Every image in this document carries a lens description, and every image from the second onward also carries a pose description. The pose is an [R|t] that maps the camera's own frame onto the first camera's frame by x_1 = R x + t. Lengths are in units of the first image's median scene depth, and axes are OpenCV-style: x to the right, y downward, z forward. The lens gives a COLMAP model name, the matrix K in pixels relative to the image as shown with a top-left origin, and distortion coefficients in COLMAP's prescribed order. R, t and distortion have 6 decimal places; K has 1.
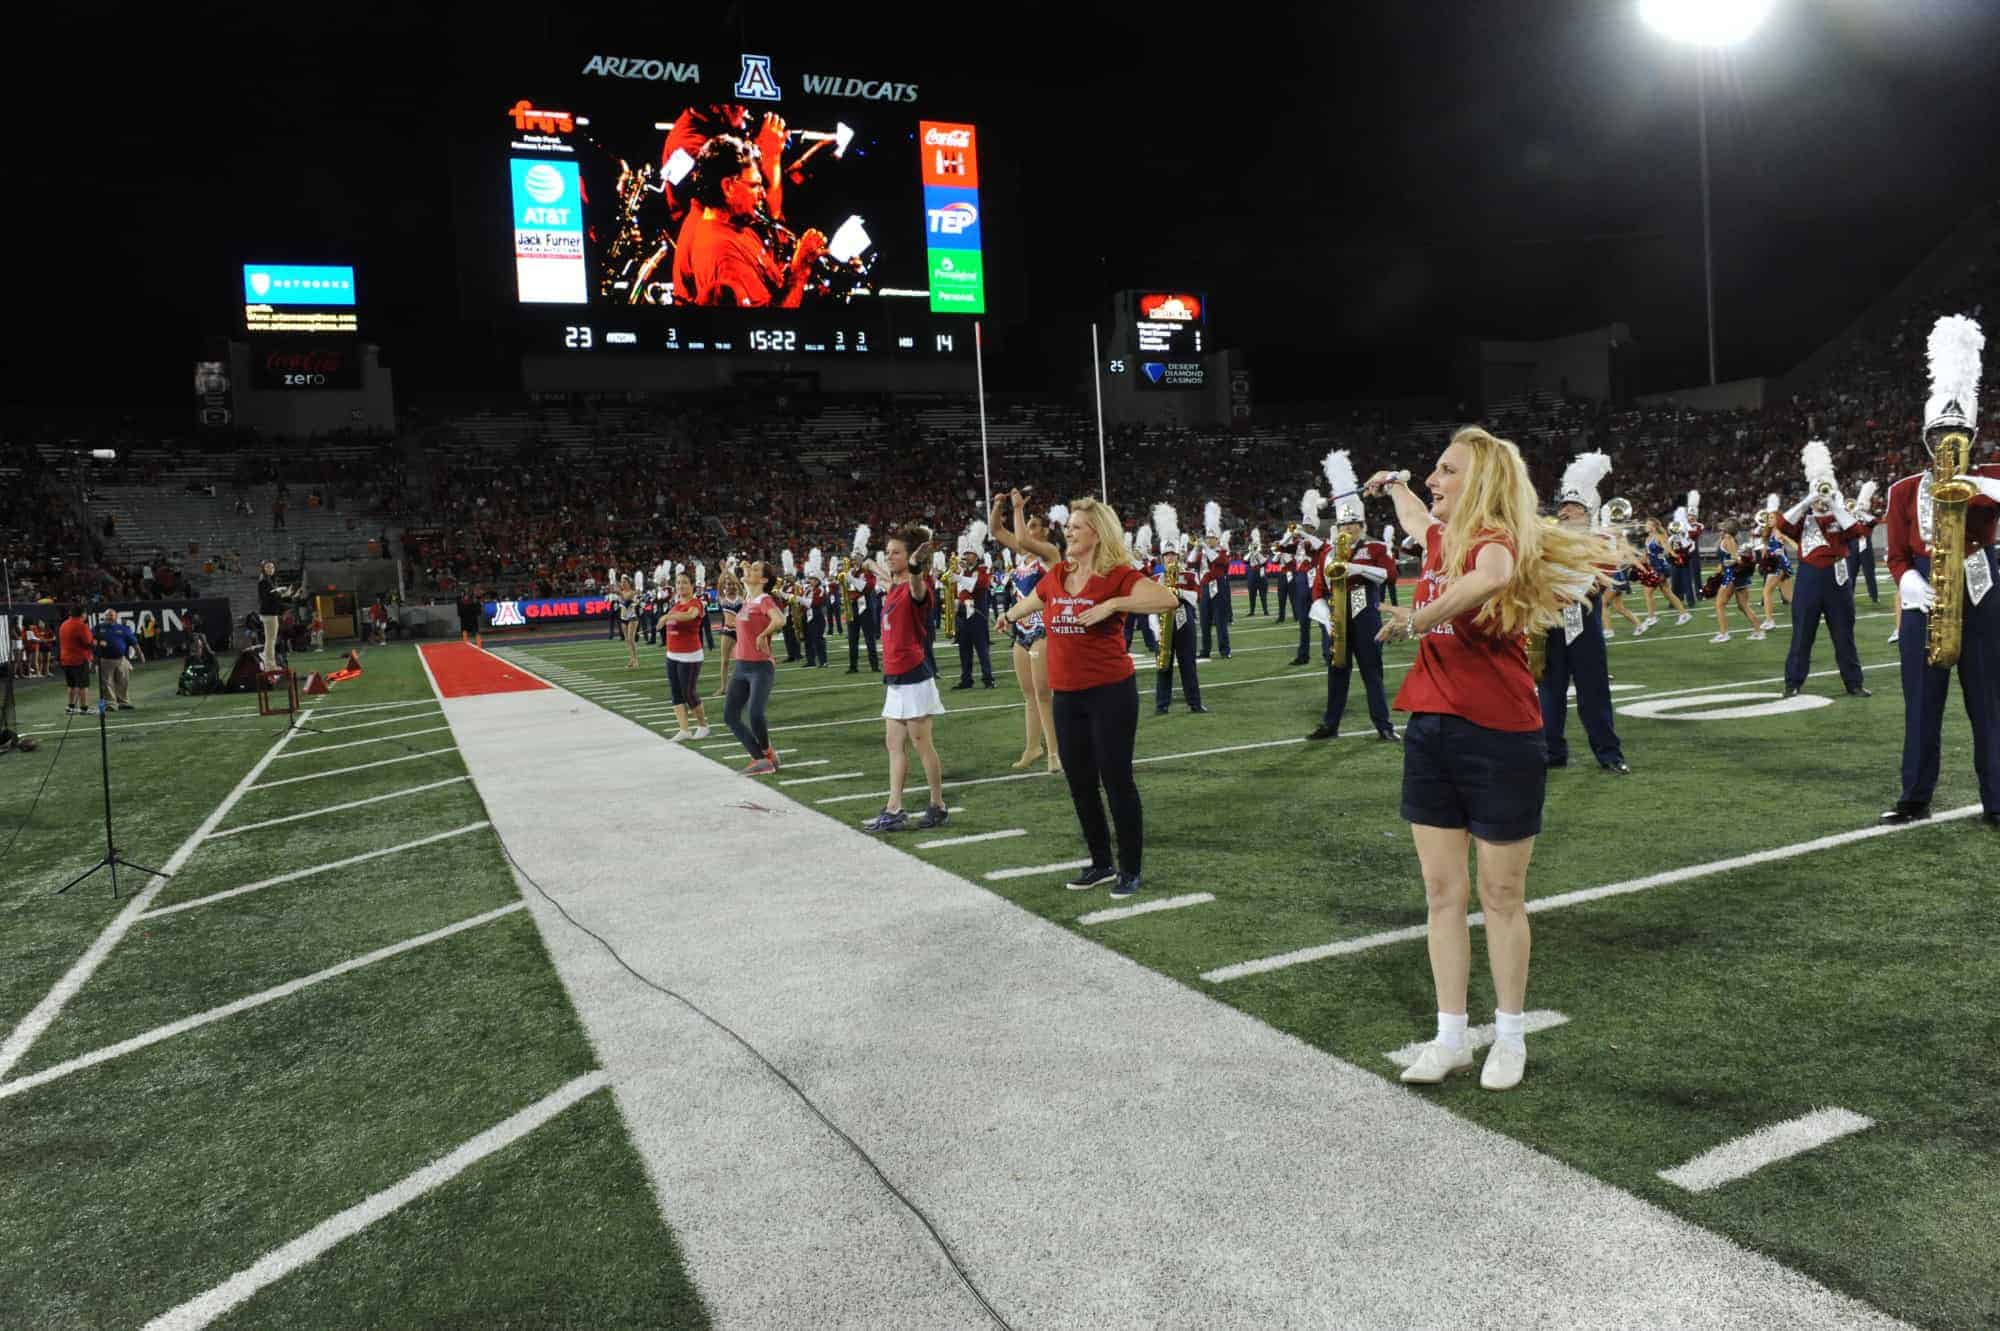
lens RADIAL K [[1366.2, 0, 1002.2], [0, 1366.2, 665.7], [0, 0, 1]] dist [-0.050711, -0.000232]
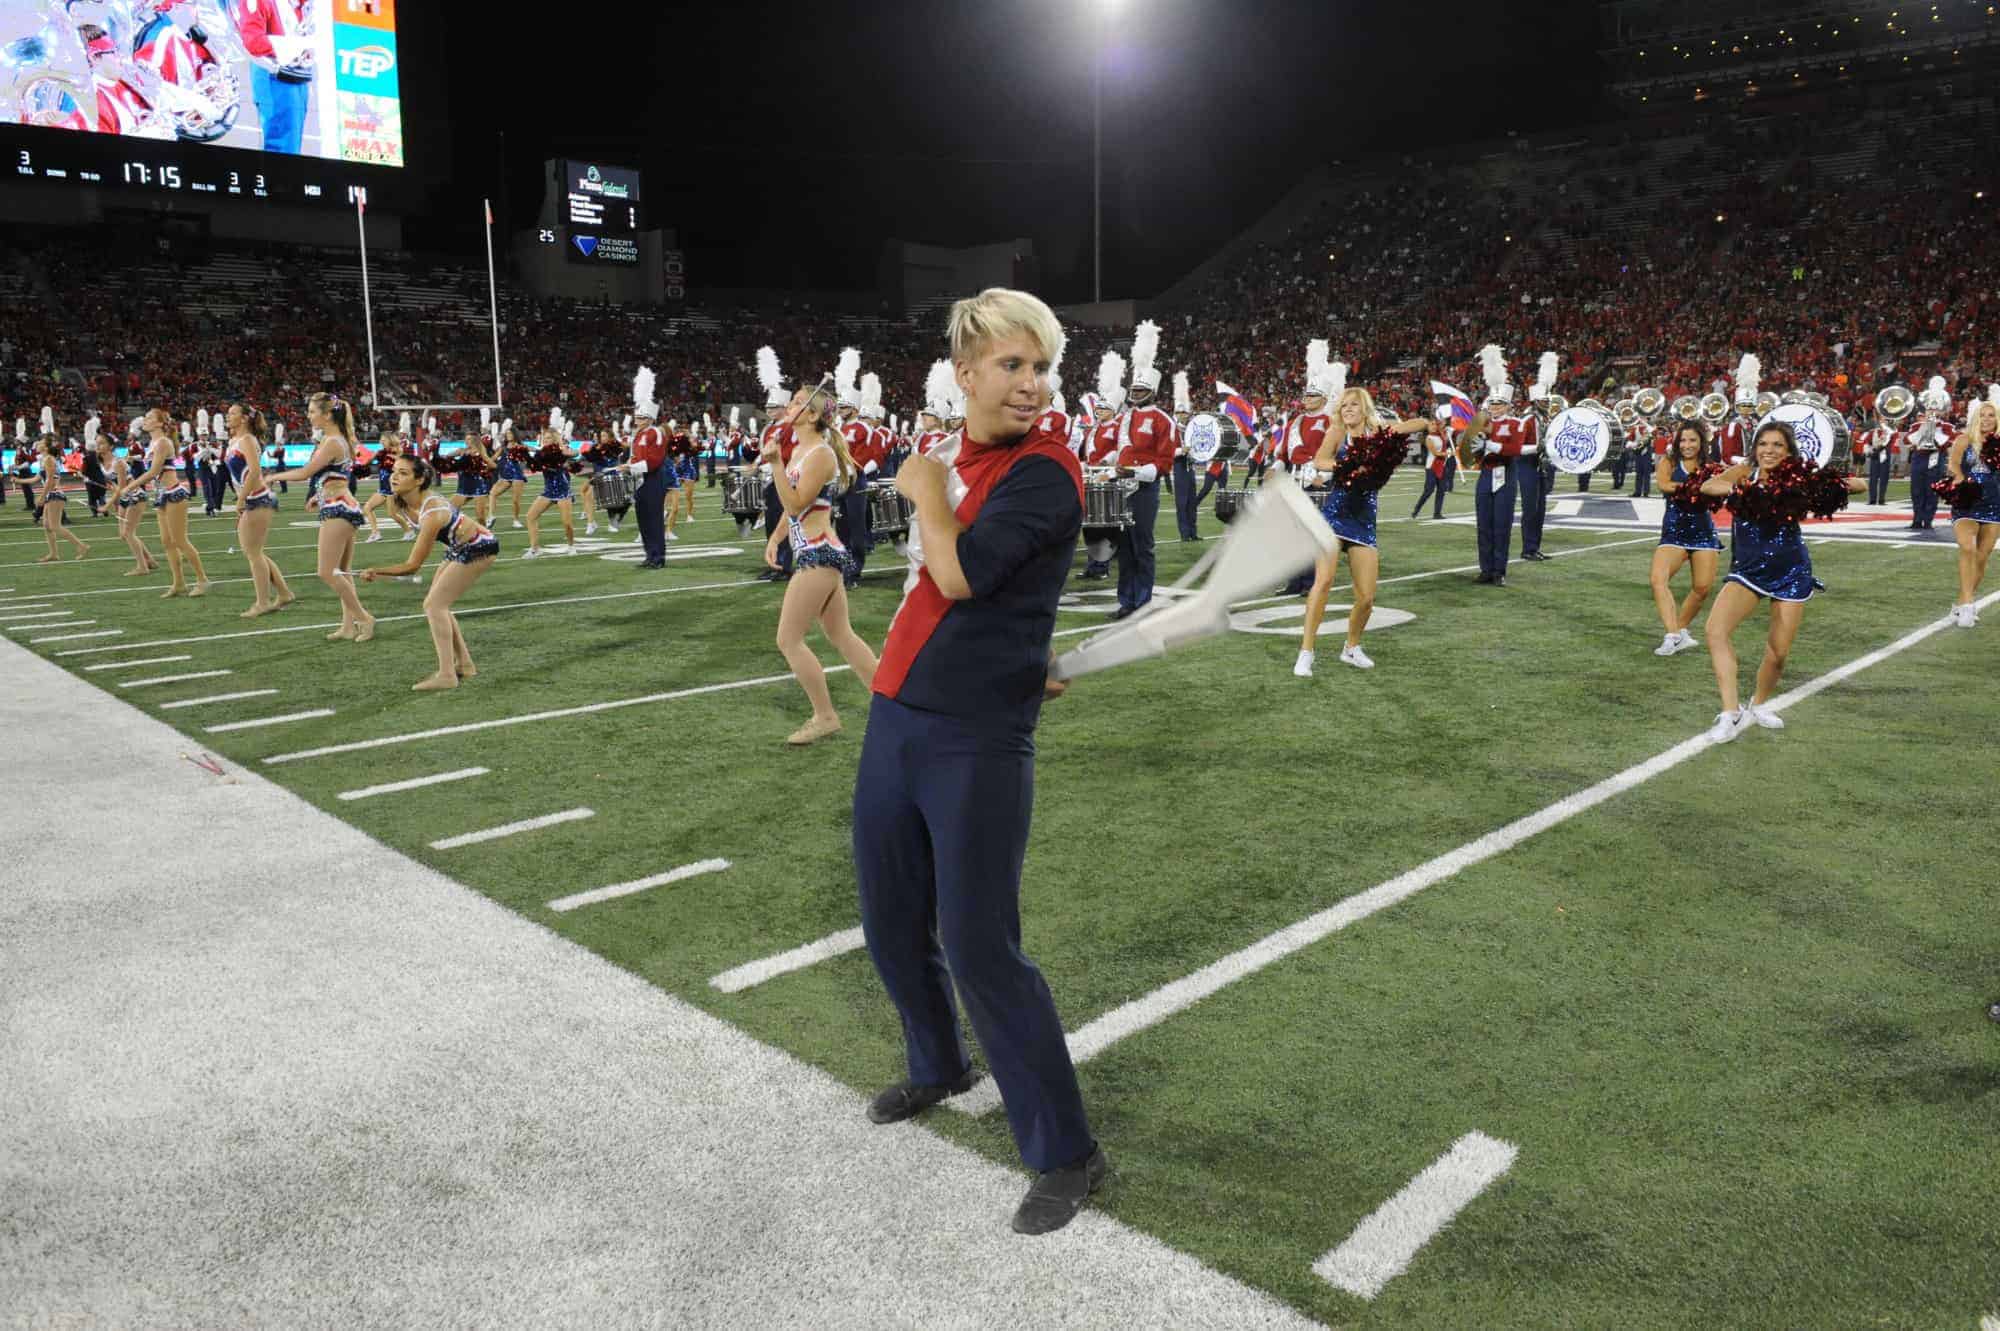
lens RADIAL K [[1370.1, 0, 1001.6], [0, 1370.1, 665.6], [0, 0, 1]] dist [-0.050269, 0.000592]
pose [[0.931554, -0.010763, 0.363445, 0.154990], [-0.020931, 0.996317, 0.083153, 0.009473], [-0.363001, -0.085069, 0.927897, -0.294849]]
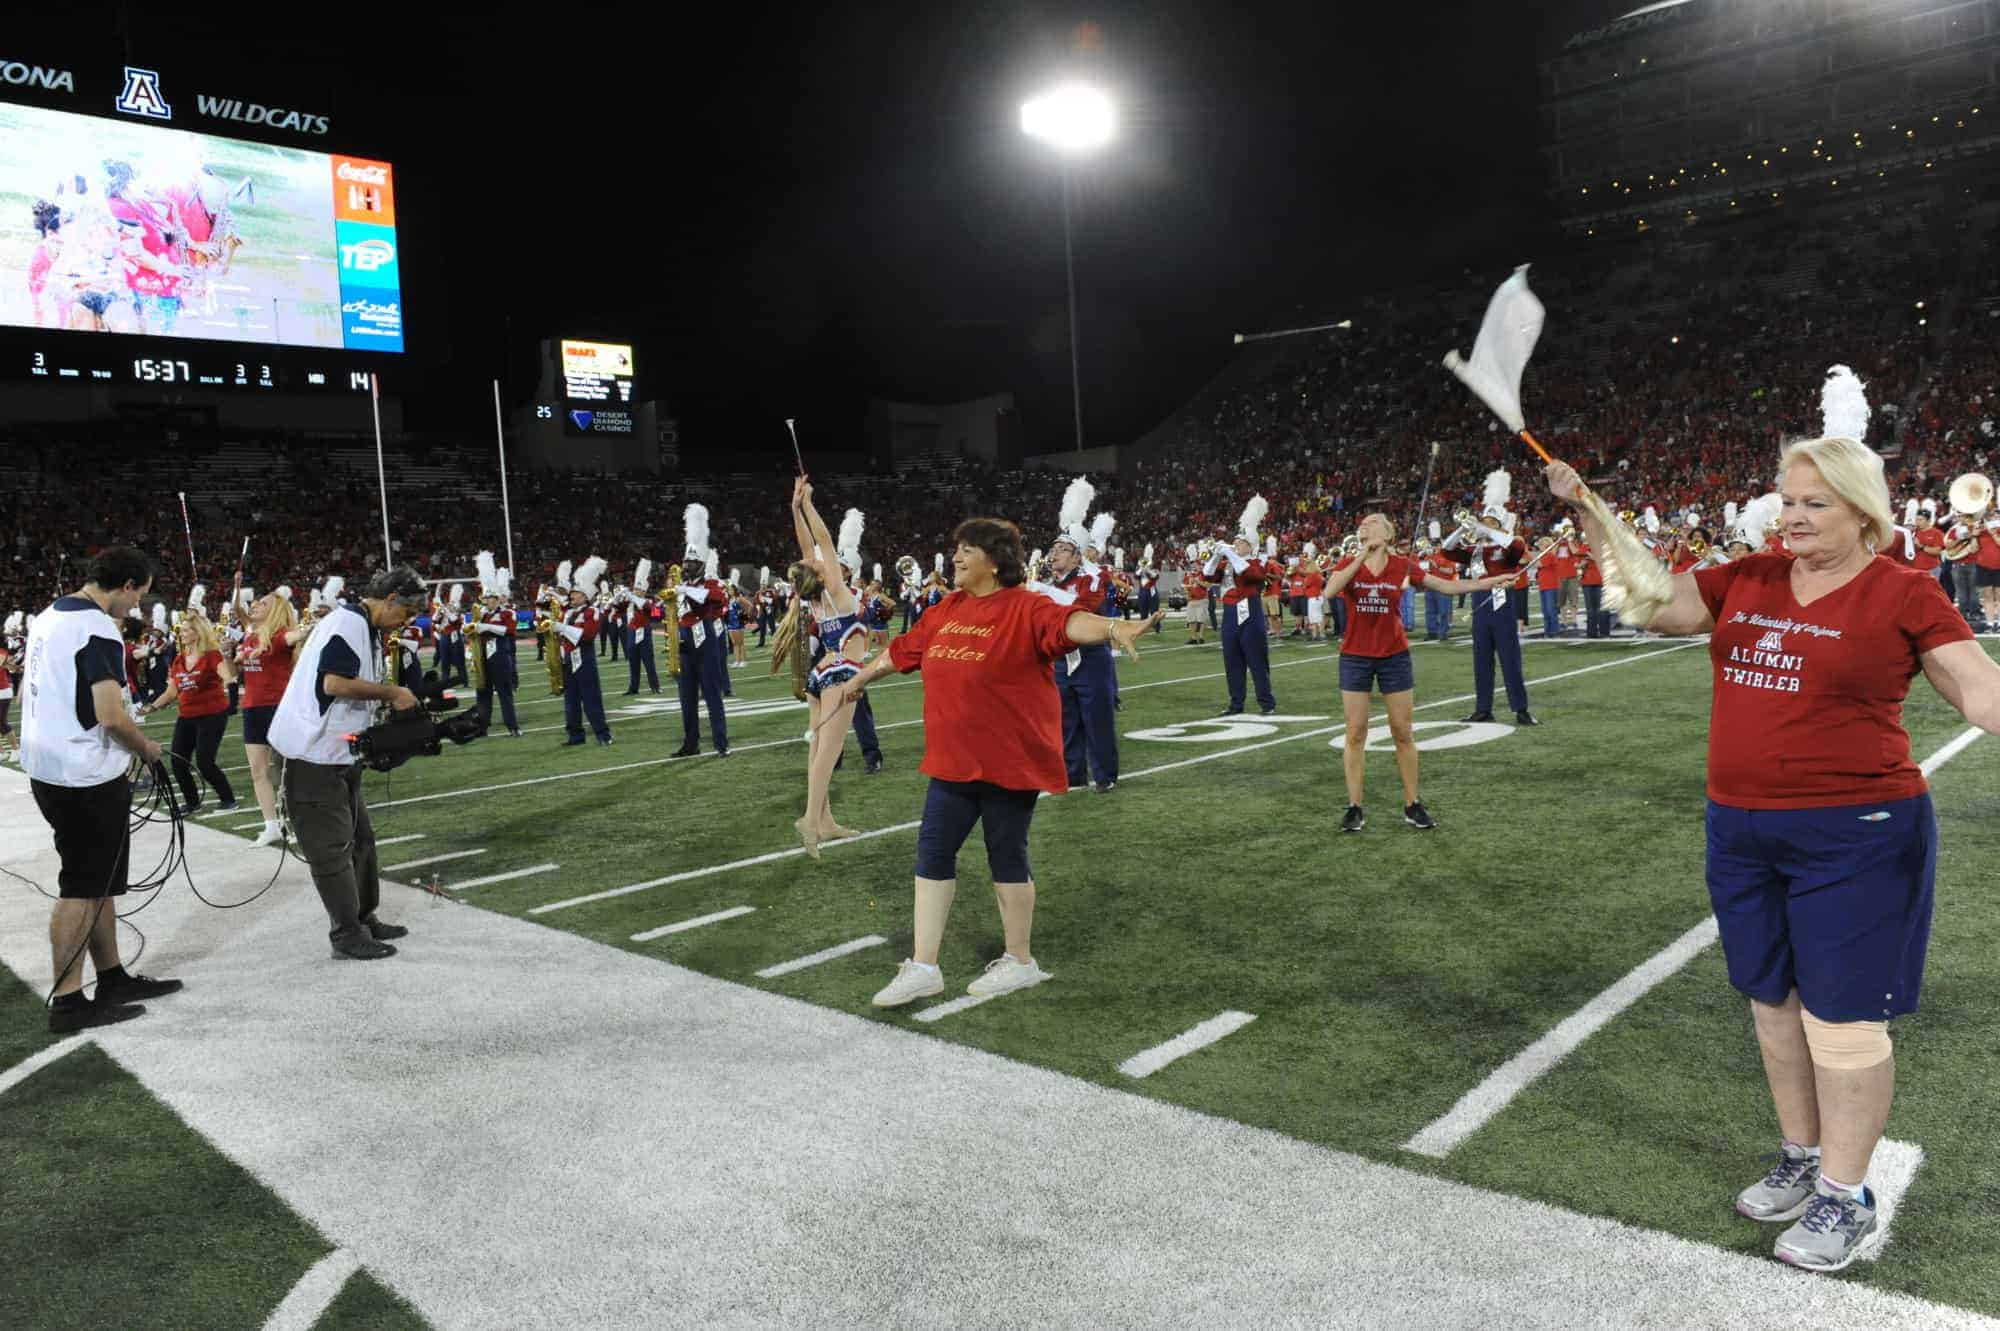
lens RADIAL K [[1363.6, 0, 1002.8], [0, 1363.6, 665.0], [0, 0, 1]] dist [-0.051436, -0.000028]
pose [[0.927167, -0.019037, 0.374165, 0.101845], [0.029755, 0.999295, -0.022889, 0.011240], [-0.373466, 0.032355, 0.927080, -0.297475]]
